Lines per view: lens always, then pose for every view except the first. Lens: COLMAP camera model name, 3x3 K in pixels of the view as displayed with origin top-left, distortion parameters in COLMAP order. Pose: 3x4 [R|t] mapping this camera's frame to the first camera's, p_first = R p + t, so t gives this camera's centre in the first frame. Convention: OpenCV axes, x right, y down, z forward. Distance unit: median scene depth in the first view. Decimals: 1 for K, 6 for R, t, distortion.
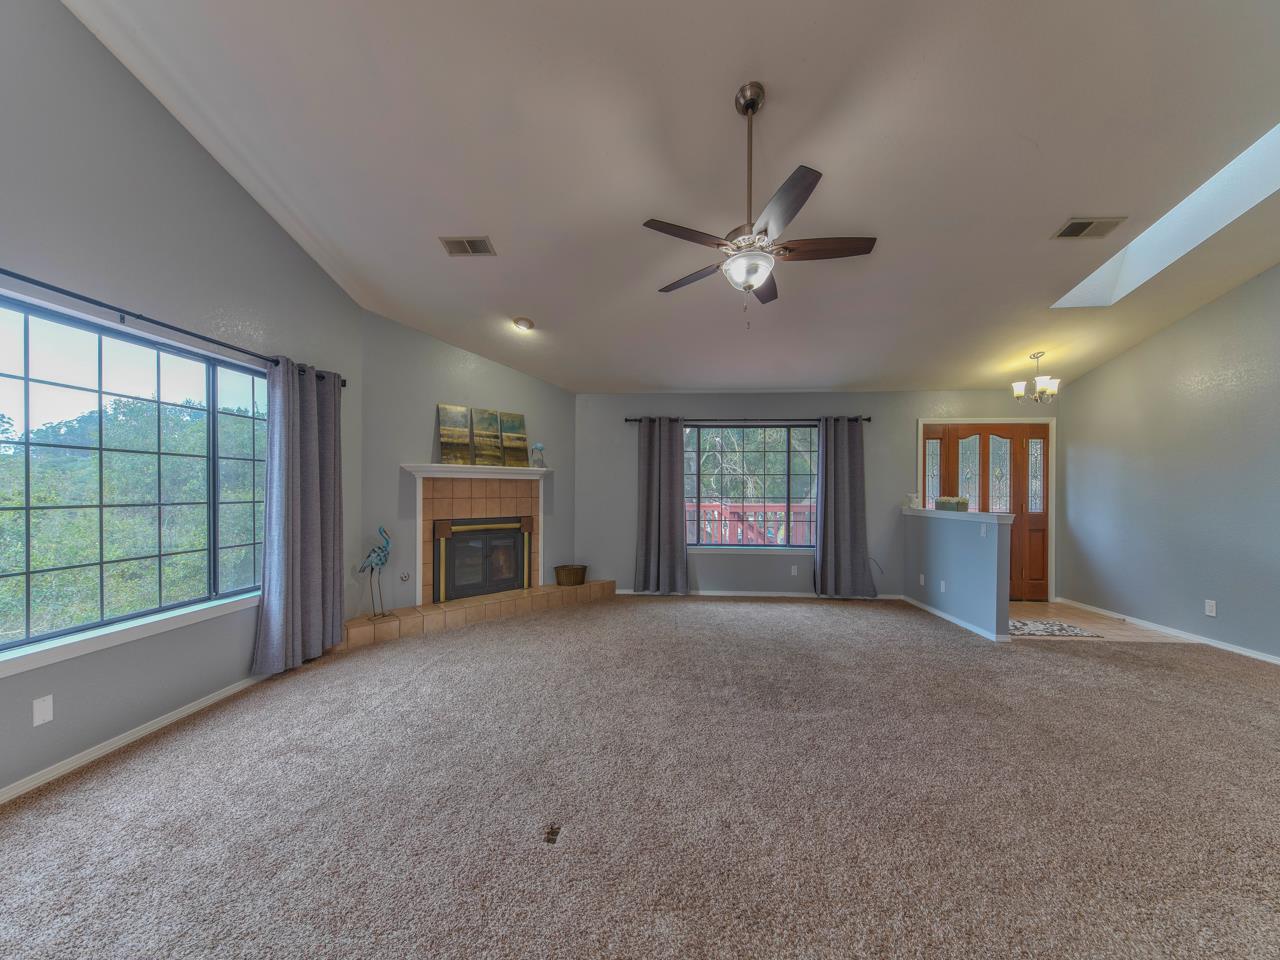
lens RADIAL K [[436.5, 0, 635.2], [0, 436.5, 488.0], [0, 0, 1]] dist [0.001165, 0.000049]
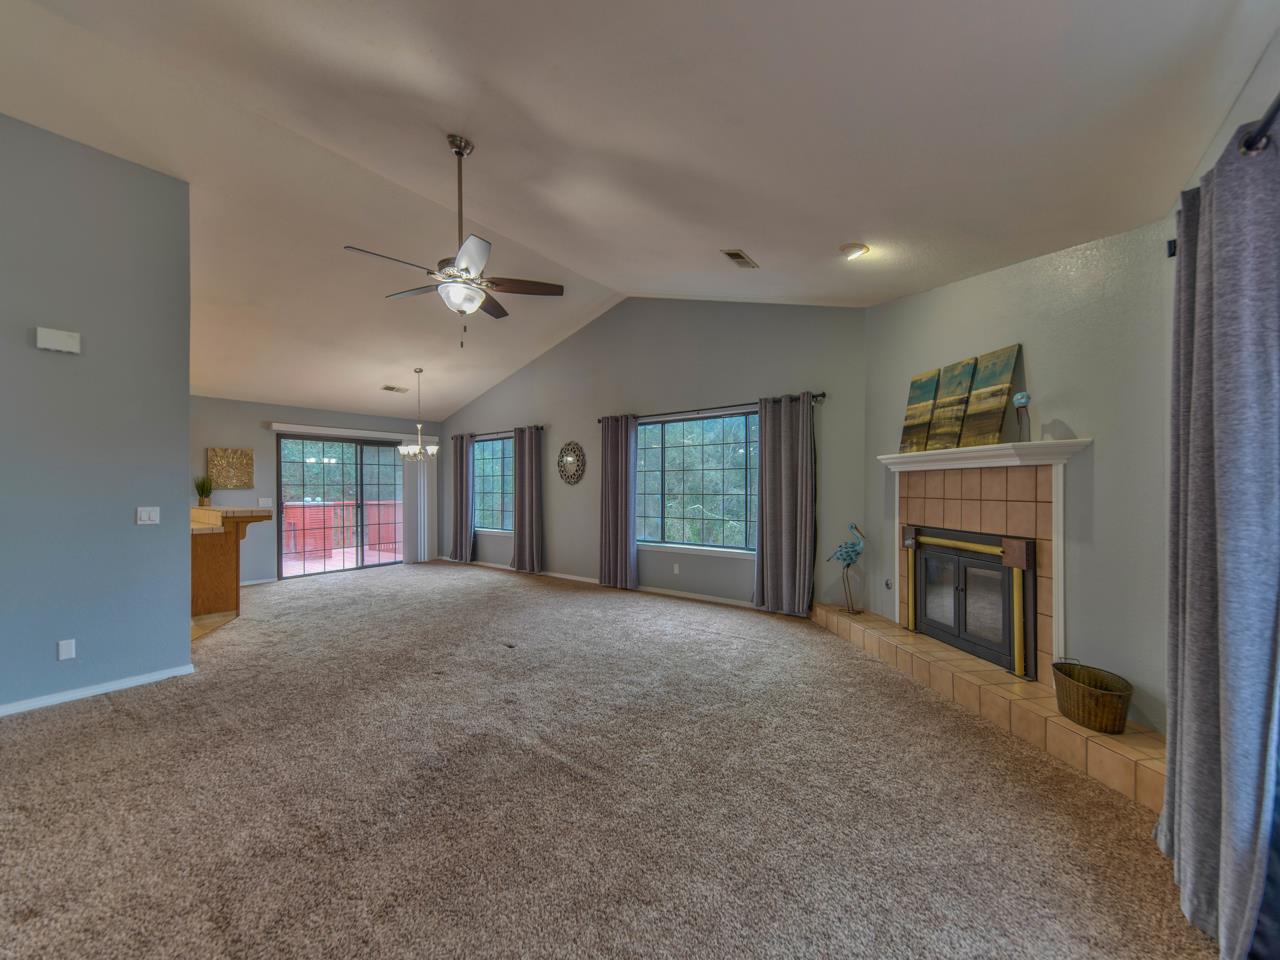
lens RADIAL K [[491.6, 0, 615.4], [0, 491.6, 492.8], [0, 0, 1]] dist [0.003748, 0.000164]
pose [[-0.589214, 0.009491, -0.807921, 0.585265], [0.007801, 0.999951, 0.006058, 0.005821], [0.807939, -0.002734, -0.589259, 1.097836]]
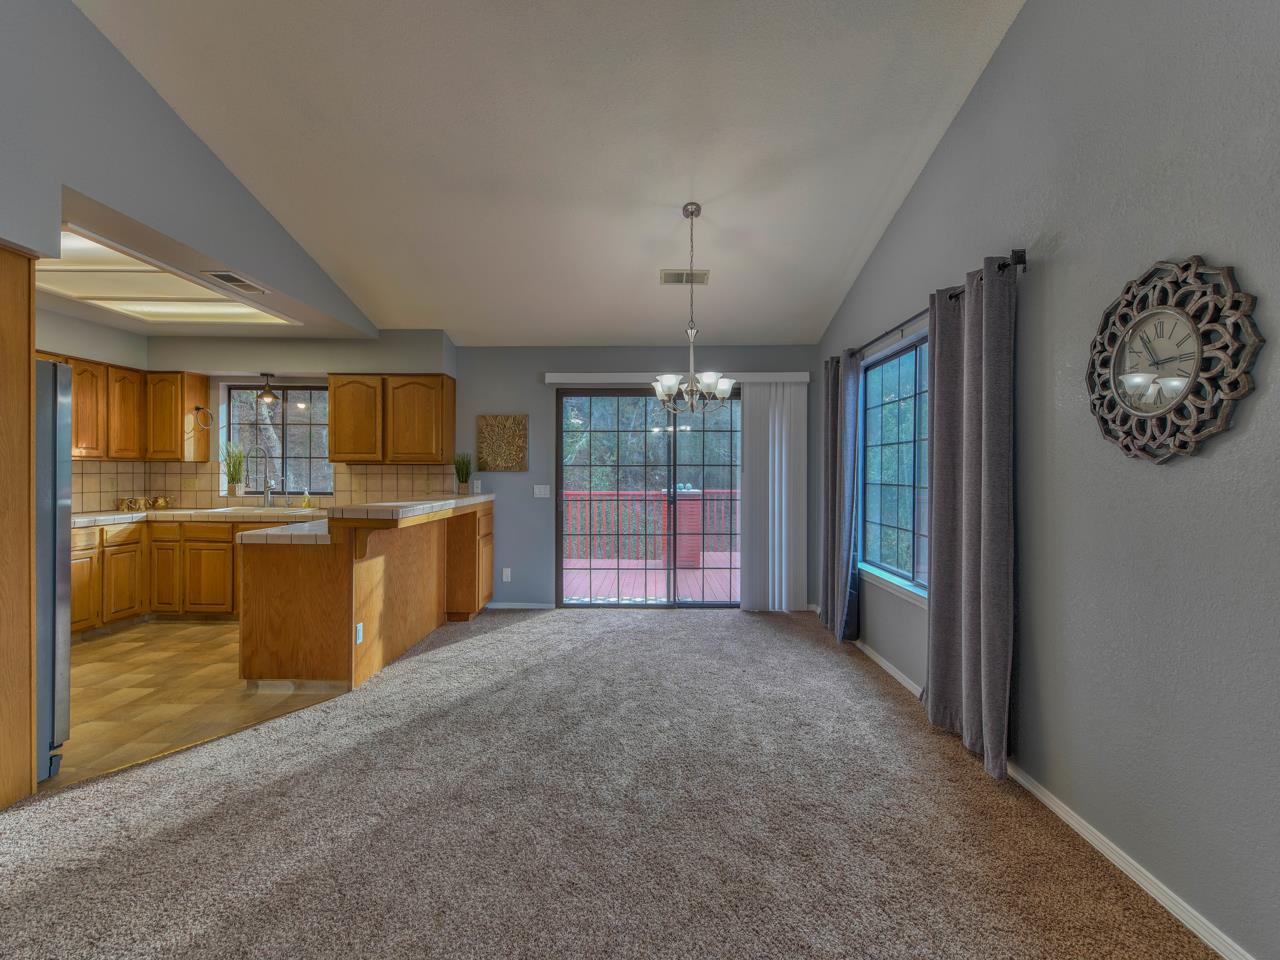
lens RADIAL K [[526.1, 0, 656.1], [0, 526.1, 472.7], [0, 0, 1]] dist [0.002349, -0.000155]
pose [[-0.997247, -0.008082, -0.073715, -0.214601], [-0.007970, 0.999967, -0.001813, -0.002334], [0.073727, -0.001220, -0.997278, 0.408904]]
